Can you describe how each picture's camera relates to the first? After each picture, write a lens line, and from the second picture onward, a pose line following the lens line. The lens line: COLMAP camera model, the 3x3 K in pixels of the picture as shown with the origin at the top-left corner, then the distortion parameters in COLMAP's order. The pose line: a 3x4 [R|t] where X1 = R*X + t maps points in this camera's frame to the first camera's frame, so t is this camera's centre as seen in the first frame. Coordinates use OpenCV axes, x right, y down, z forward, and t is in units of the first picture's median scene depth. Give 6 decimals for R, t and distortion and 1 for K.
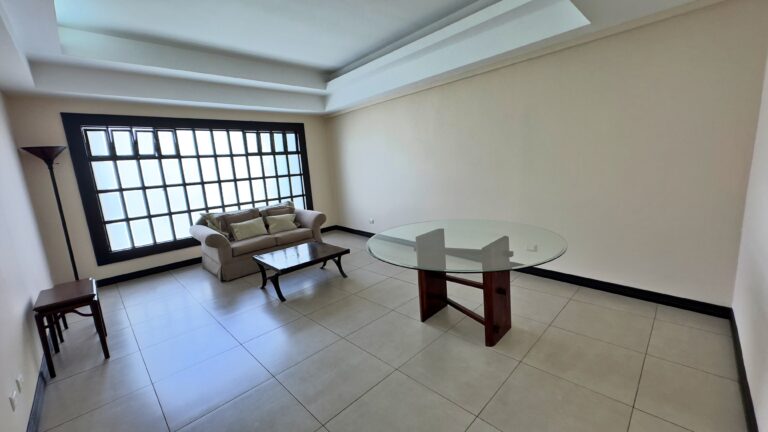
lens RADIAL K [[303.1, 0, 380.4], [0, 303.1, 210.4], [0, 0, 1]] dist [-0.007448, 0.001258]
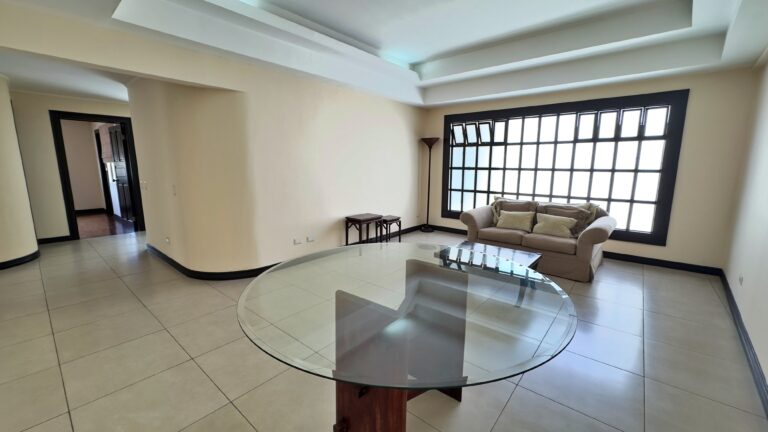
lens RADIAL K [[303.1, 0, 381.3], [0, 303.1, 219.6], [0, 0, 1]] dist [-0.007448, 0.001258]
pose [[0.090116, 0.250144, -0.964006, 0.440563], [-0.159961, 0.959013, 0.233895, -0.094948], [0.983001, 0.133125, 0.126436, 0.430571]]
